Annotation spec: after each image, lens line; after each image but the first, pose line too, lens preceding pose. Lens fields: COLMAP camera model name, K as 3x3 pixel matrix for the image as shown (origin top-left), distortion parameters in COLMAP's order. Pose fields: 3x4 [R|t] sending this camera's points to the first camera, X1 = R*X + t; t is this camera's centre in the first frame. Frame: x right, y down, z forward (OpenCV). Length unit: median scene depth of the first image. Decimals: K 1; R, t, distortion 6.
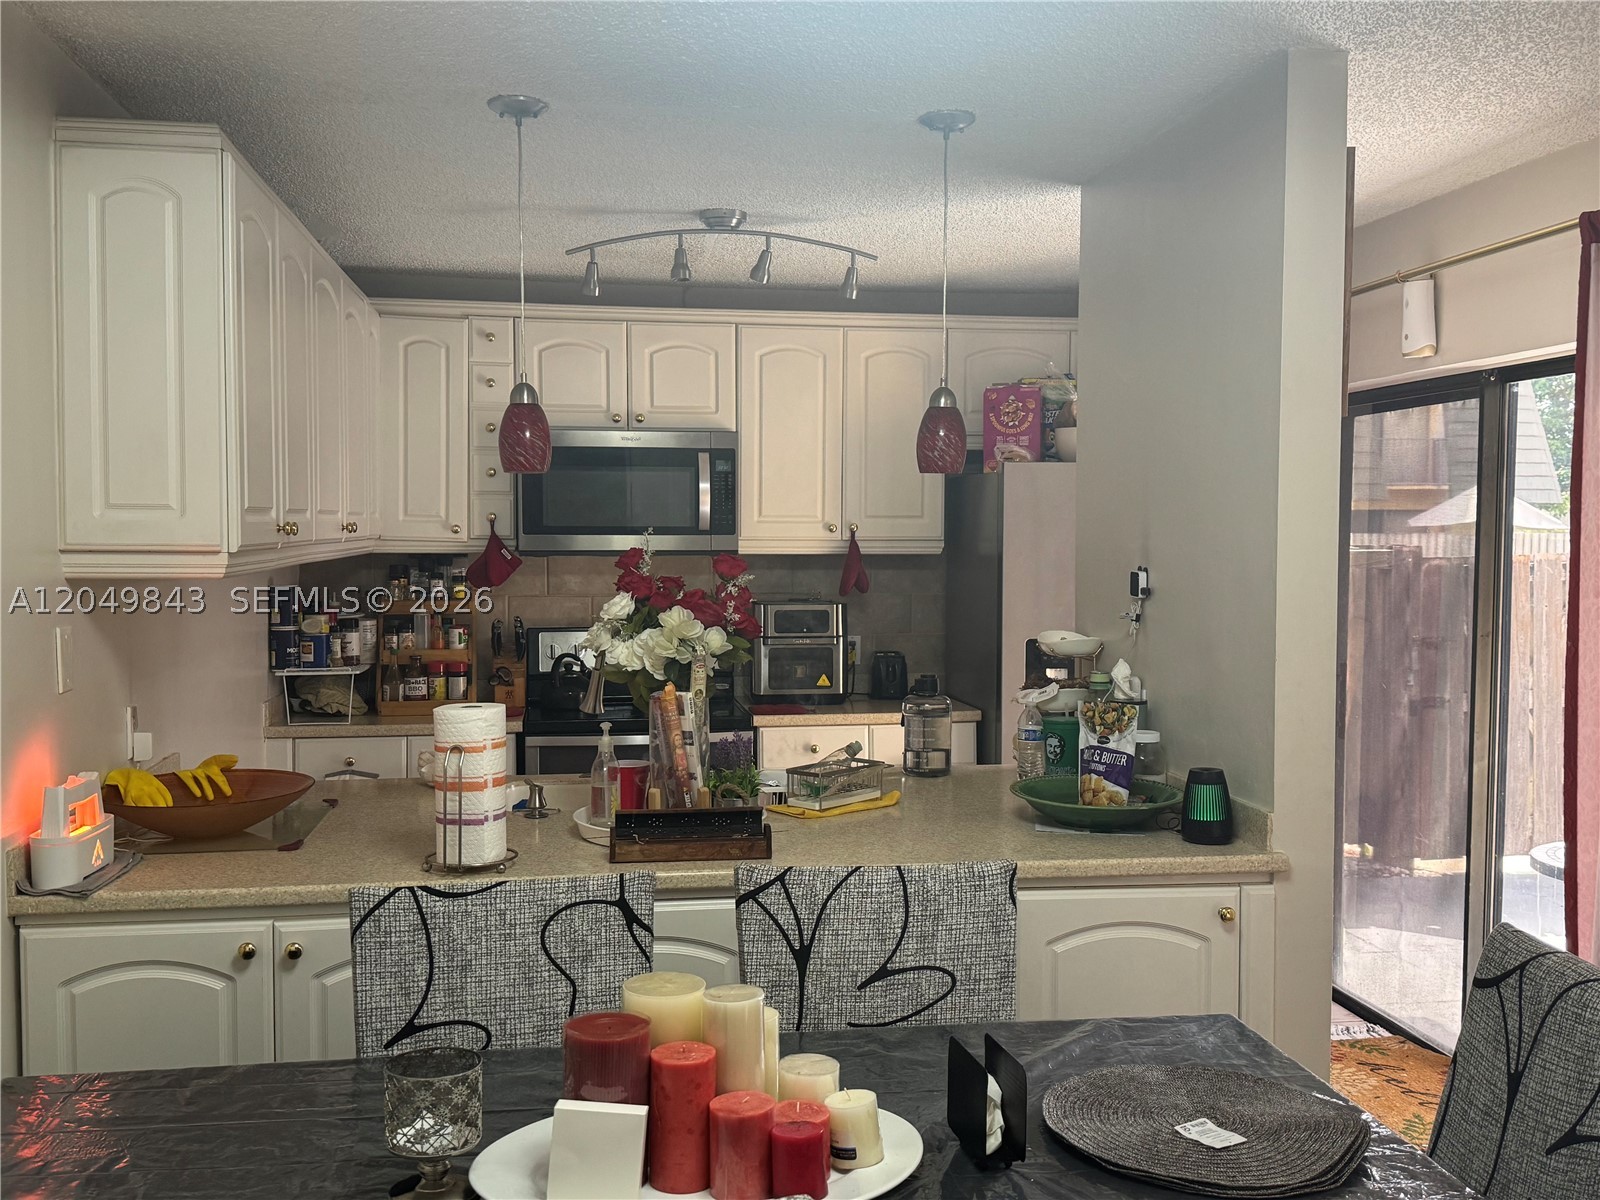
lens RADIAL K [[1527.7, 0, 804.8], [0, 1527.7, 600.9], [0, 0, 1]] dist [0.199587, -0.419511]
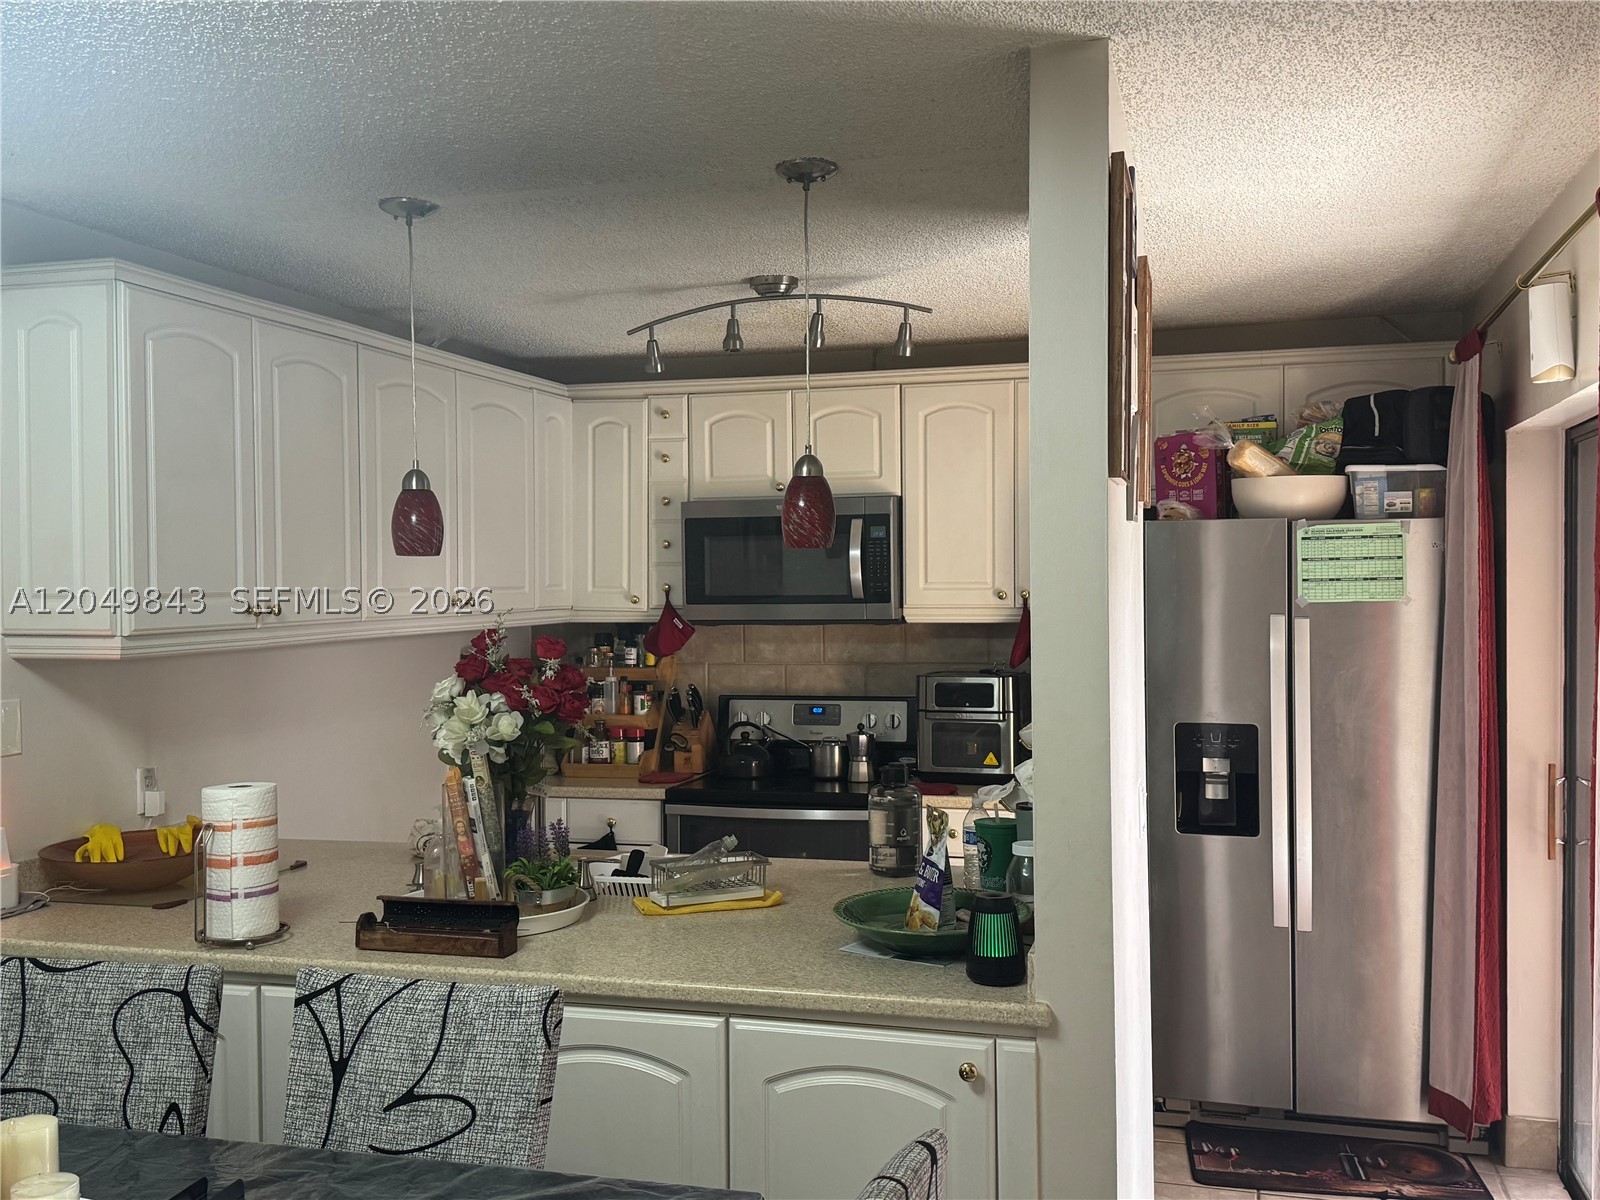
lens RADIAL K [[1527.7, 0, 804.8], [0, 1527.7, 600.9], [0, 0, 1]] dist [0.199587, -0.419511]
pose [[0.906546, -0.004339, -0.422086, 0.480099], [-0.009033, 0.999519, -0.029677, -0.024216], [0.422011, 0.030716, 0.906070, 0.168327]]
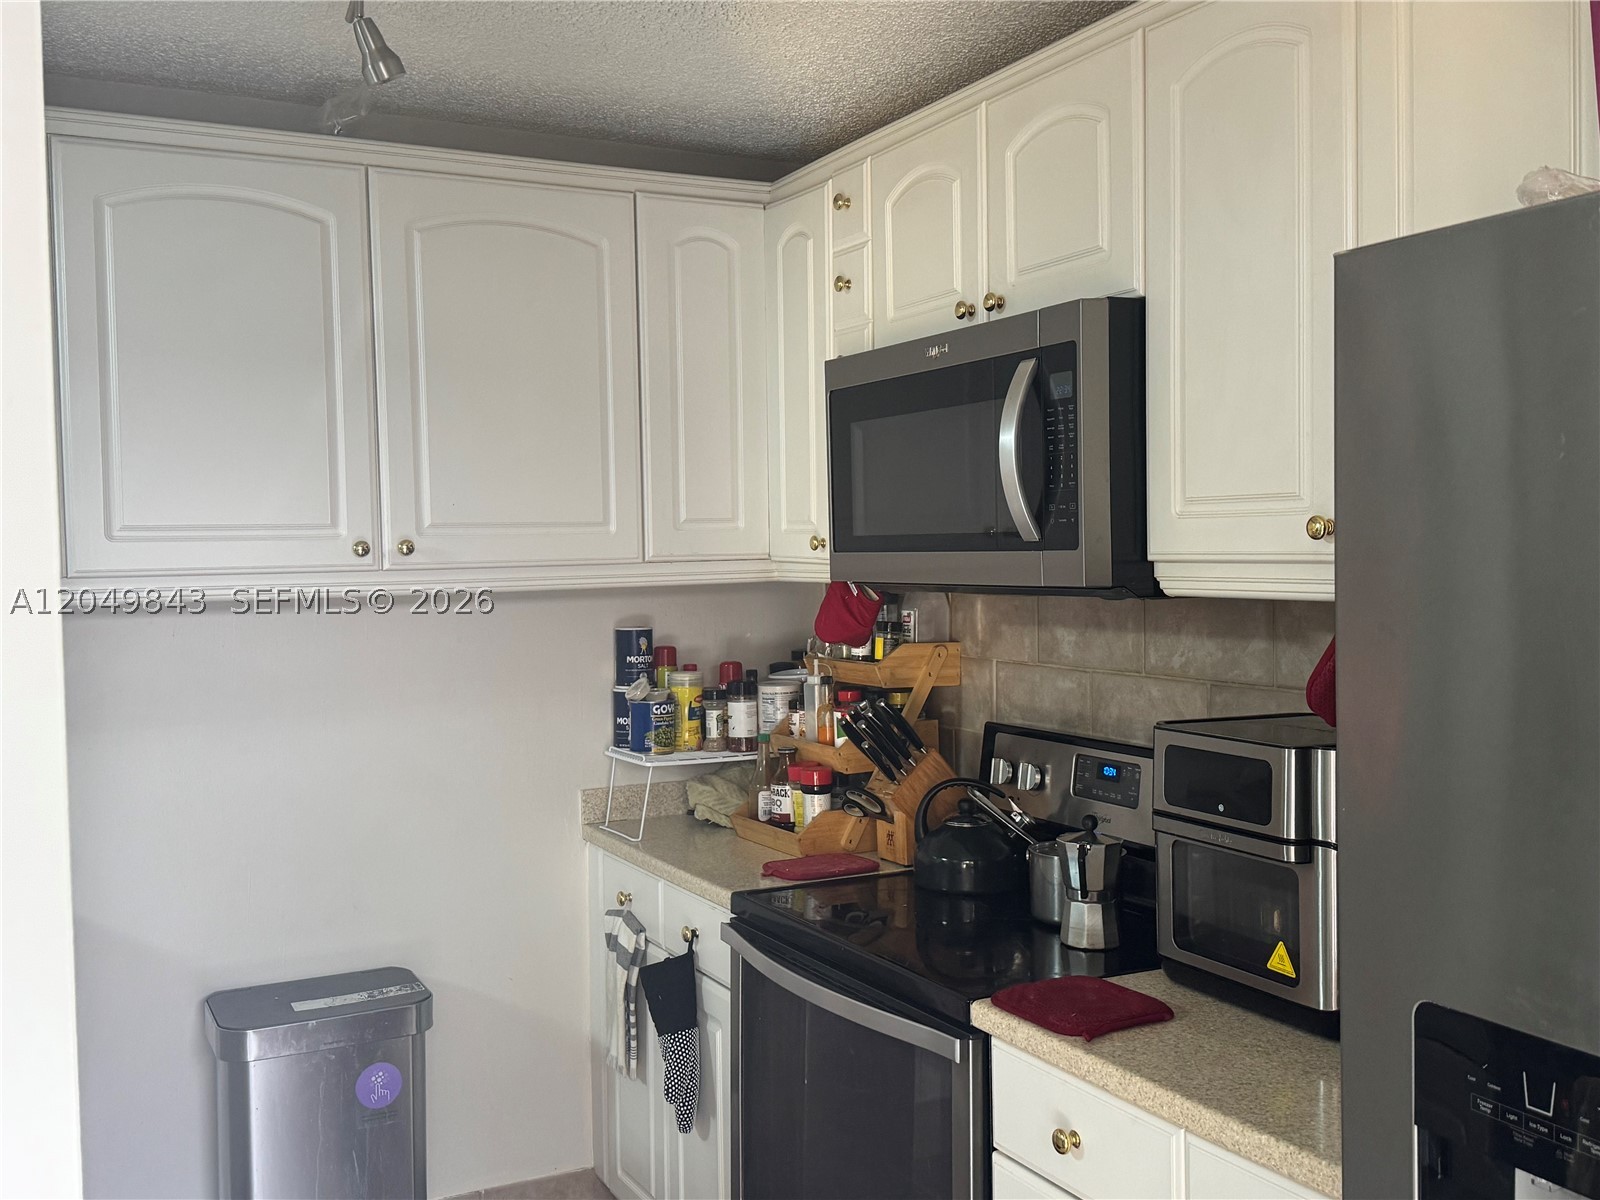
lens RADIAL K [[1527.7, 0, 804.8], [0, 1527.7, 600.9], [0, 0, 1]] dist [0.199587, -0.419511]
pose [[0.320868, 0.030250, -0.946641, 0.500749], [-0.025305, 0.999407, 0.023359, -0.057927], [0.946786, 0.016459, 0.321443, 1.232098]]
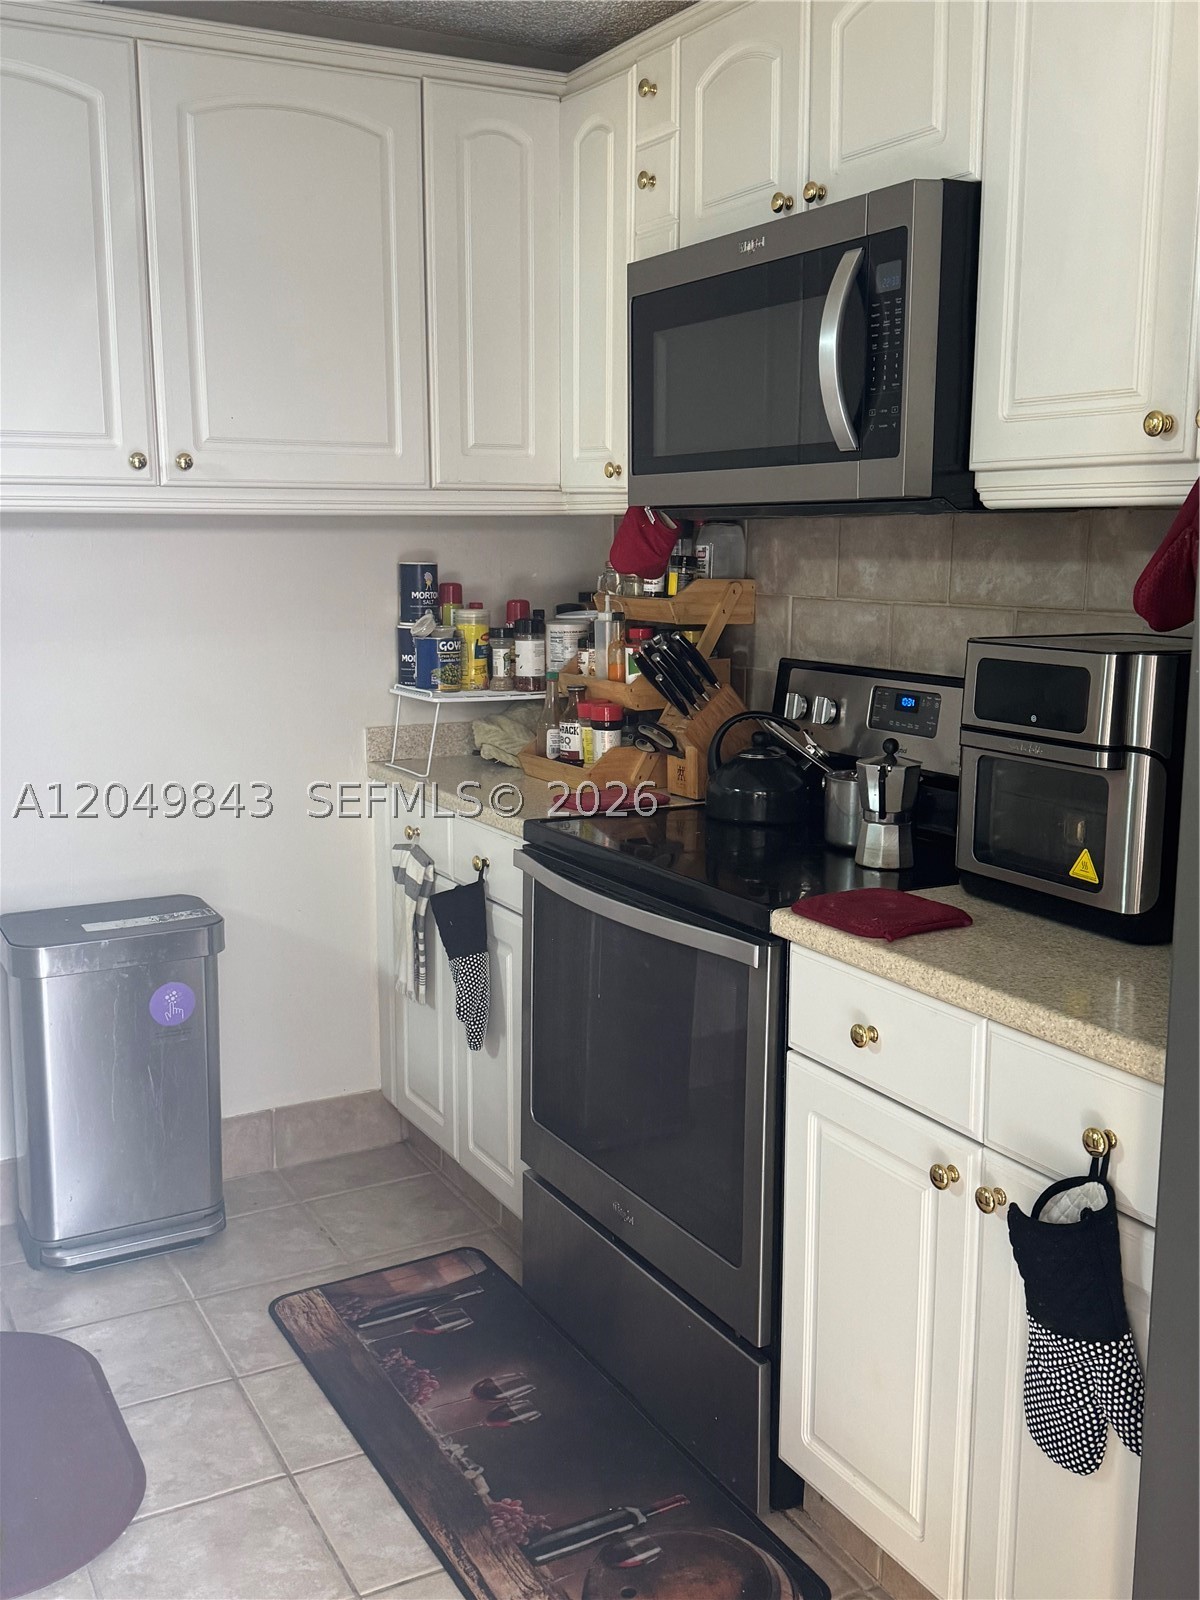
lens RADIAL K [[1527.7, 0, 595.7], [0, 1527.7, 801.9], [0, 0, 1]] dist [0.199587, -0.419511]
pose [[0.339355, 0.164810, -0.926108, 0.485184], [-0.042520, 0.986213, 0.159926, -0.024967], [0.939697, -0.014894, 0.341684, 1.218324]]
